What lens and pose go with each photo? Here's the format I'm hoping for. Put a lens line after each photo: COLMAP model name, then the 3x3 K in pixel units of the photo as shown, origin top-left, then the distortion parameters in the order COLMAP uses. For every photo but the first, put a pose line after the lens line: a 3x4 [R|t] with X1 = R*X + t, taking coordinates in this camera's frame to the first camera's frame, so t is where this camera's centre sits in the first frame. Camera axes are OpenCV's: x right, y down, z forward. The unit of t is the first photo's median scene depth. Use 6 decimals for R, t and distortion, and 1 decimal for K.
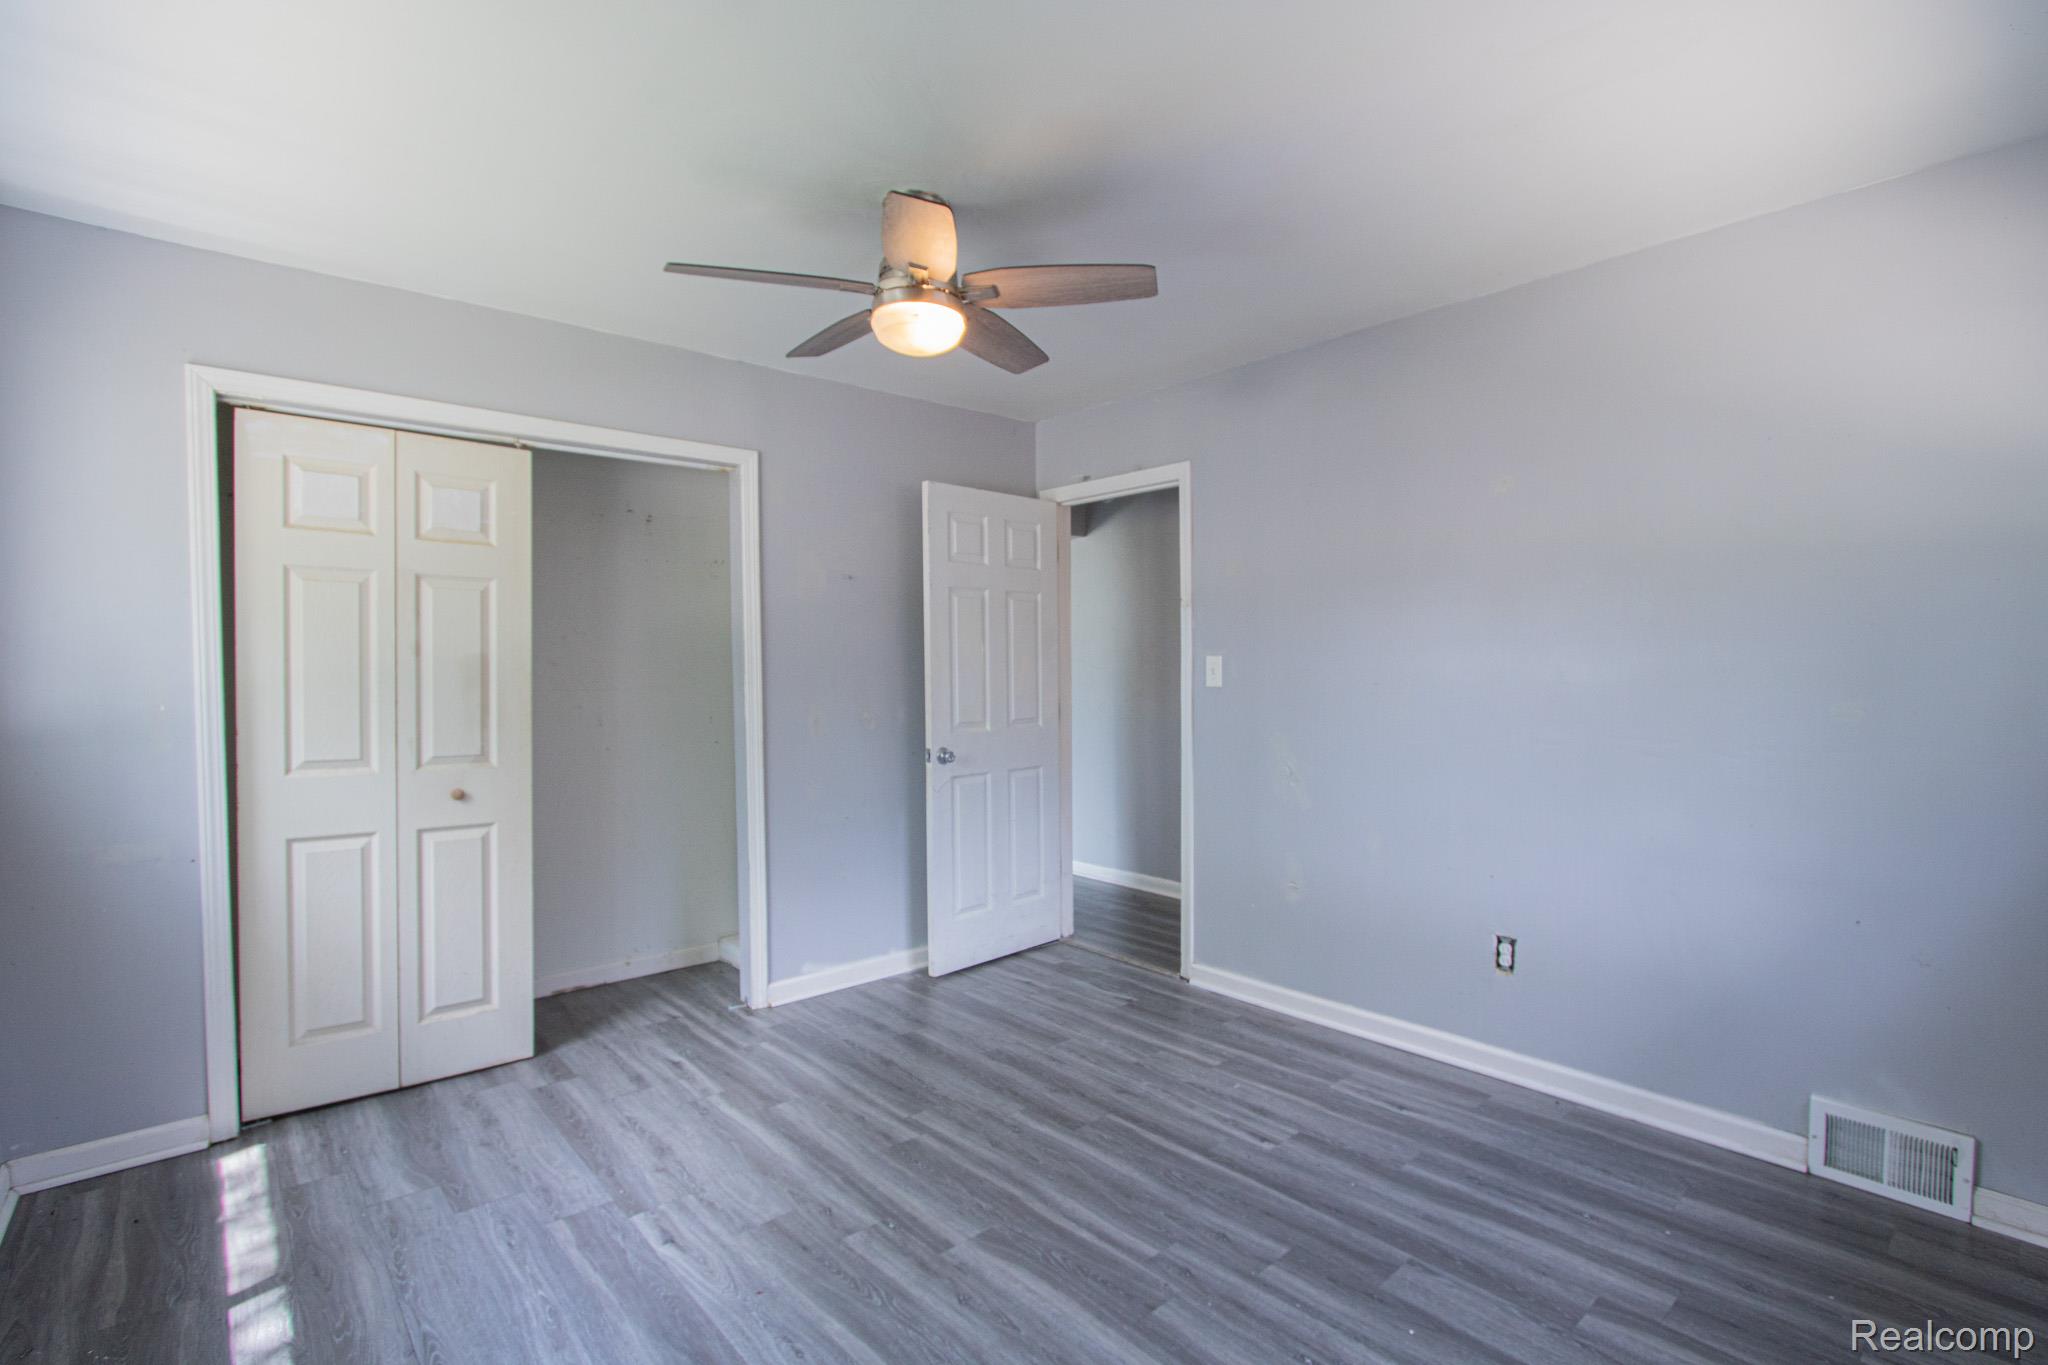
lens RADIAL K [[947.6, 0, 1040.1], [0, 947.6, 694.0], [0, 0, 1]] dist [-0.017075, 0.000639]
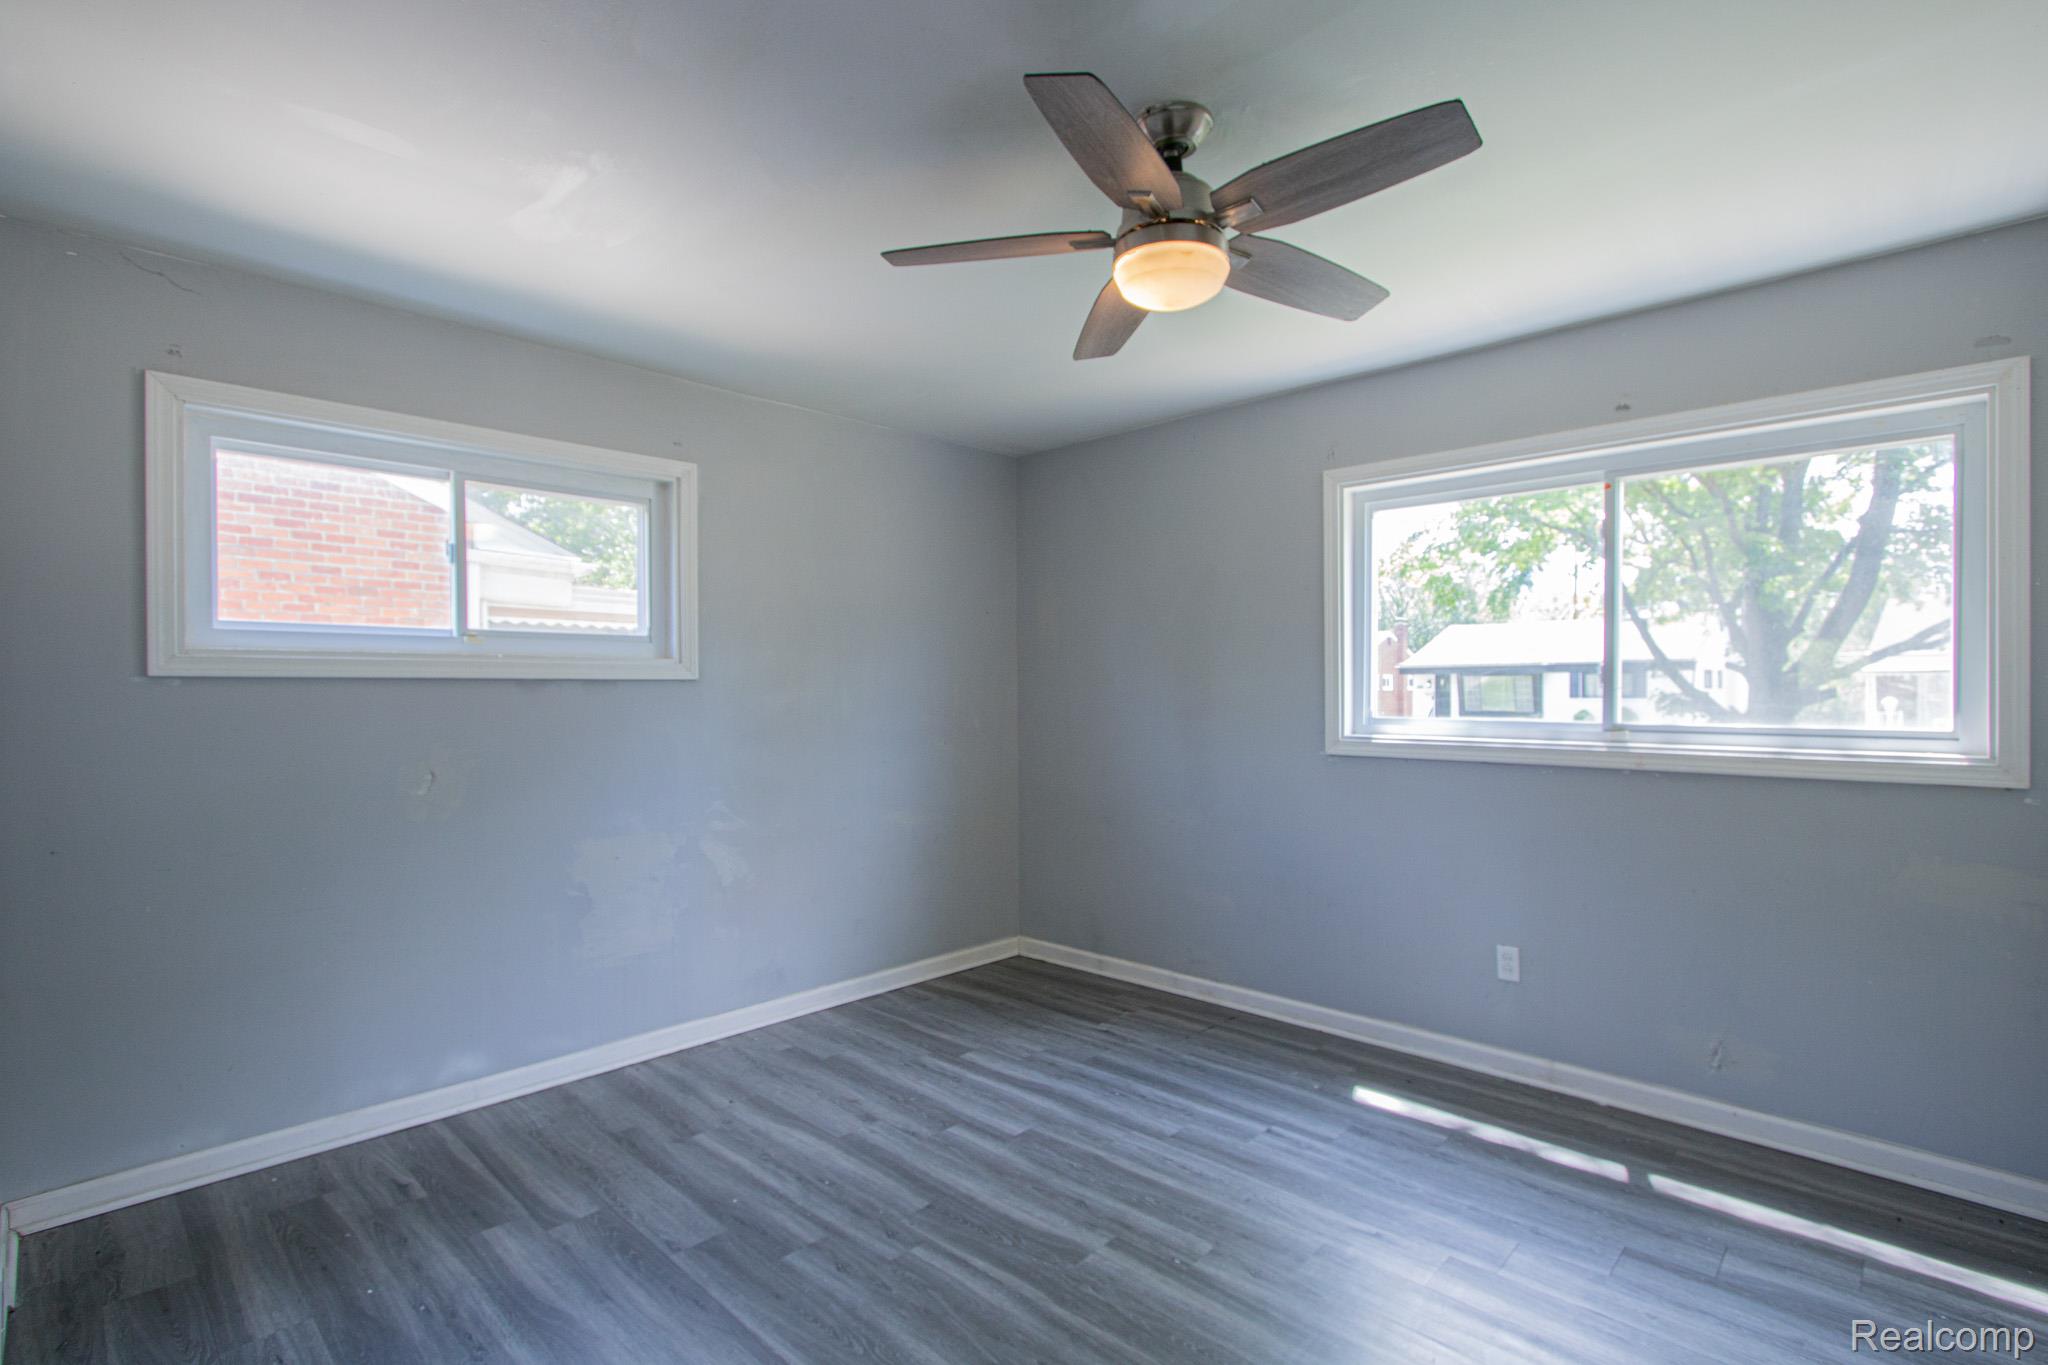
lens RADIAL K [[947.6, 0, 1040.1], [0, 947.6, 694.0], [0, 0, 1]] dist [-0.017075, 0.000639]
pose [[-0.996780, 0.008478, -0.079731, 0.060491], [0.006013, 0.999498, 0.031100, -0.060324], [0.079954, 0.030521, -0.996331, 2.044839]]
